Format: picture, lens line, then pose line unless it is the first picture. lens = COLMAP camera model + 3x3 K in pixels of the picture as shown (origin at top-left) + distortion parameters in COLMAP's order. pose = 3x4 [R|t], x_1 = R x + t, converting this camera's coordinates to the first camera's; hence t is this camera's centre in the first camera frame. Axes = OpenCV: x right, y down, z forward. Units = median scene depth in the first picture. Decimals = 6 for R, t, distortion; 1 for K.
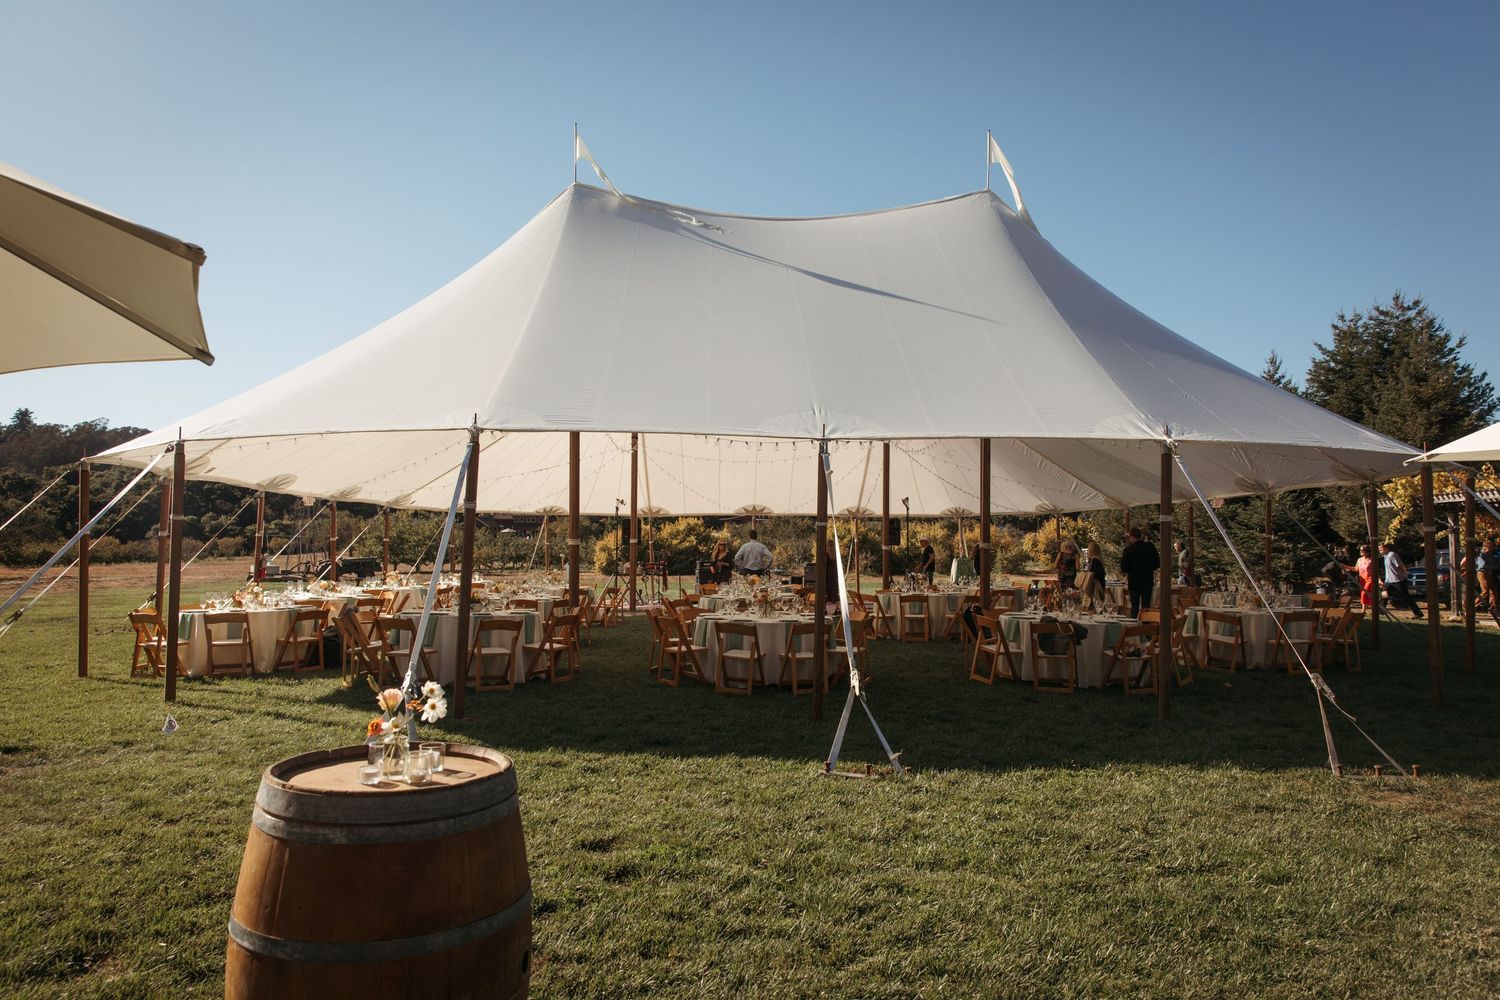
lens RADIAL K [[999.1, 0, 747.8], [0, 999.1, 489.4], [0, 0, 1]] dist [-0.037046, -0.002925]
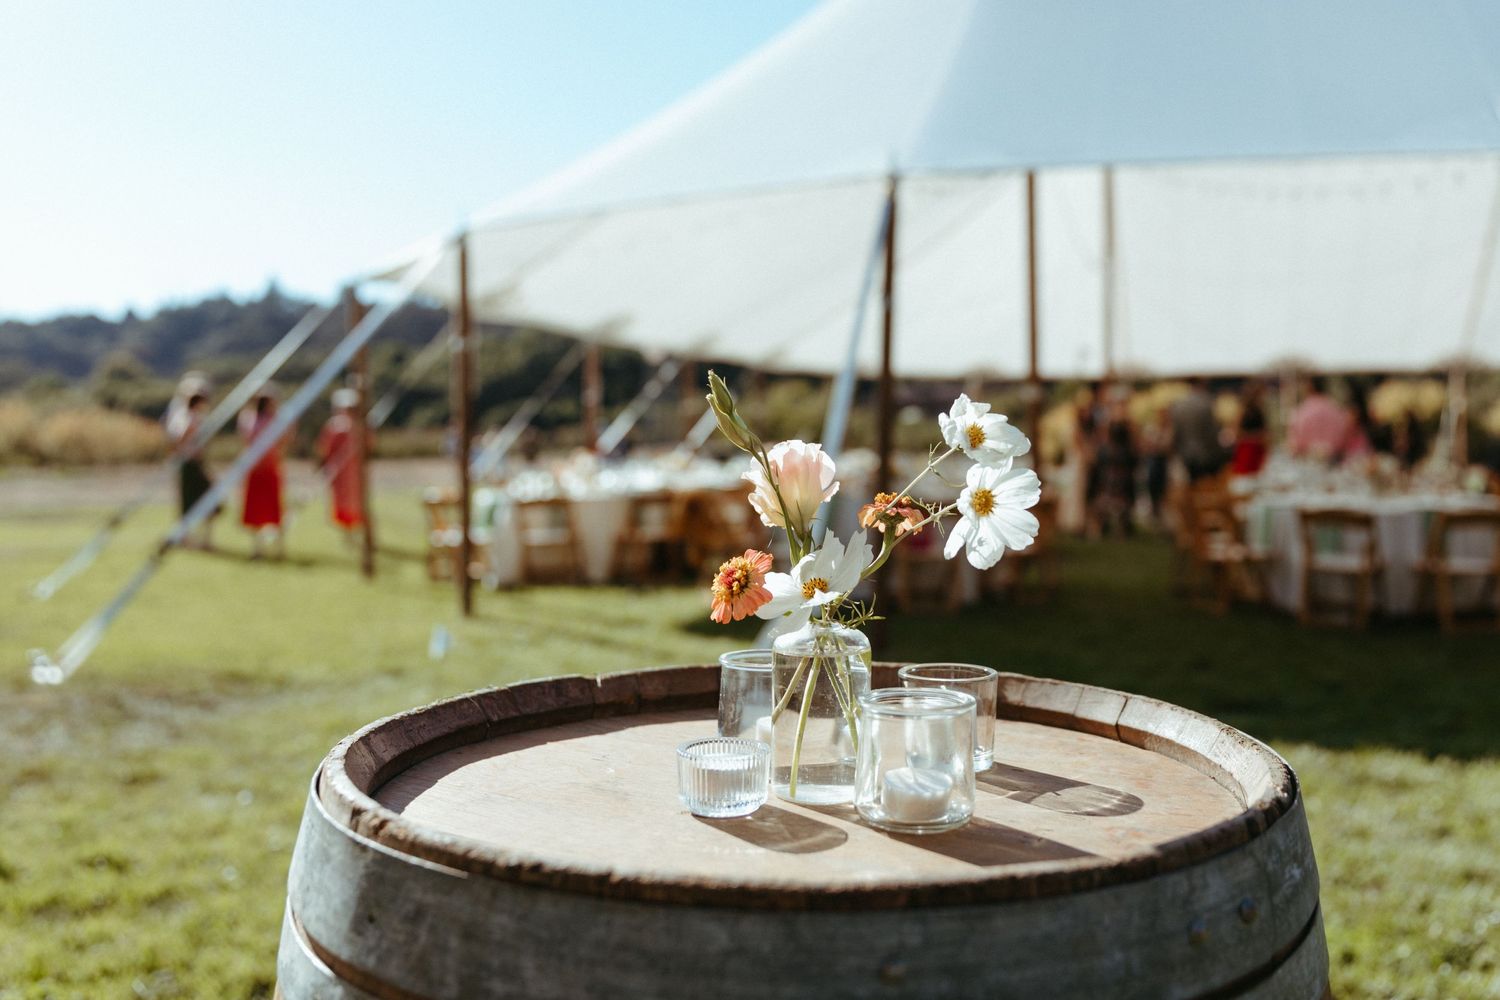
lens RADIAL K [[1344.9, 0, 747.0], [0, 1344.9, 501.5], [0, 0, 1]] dist [0.000381, -0.002555]
pose [[0.936583, -0.003844, -0.350426, -0.238732], [0.039541, 0.994714, 0.094770, 0.173811], [0.348209, -0.102616, 0.931783, 0.643093]]
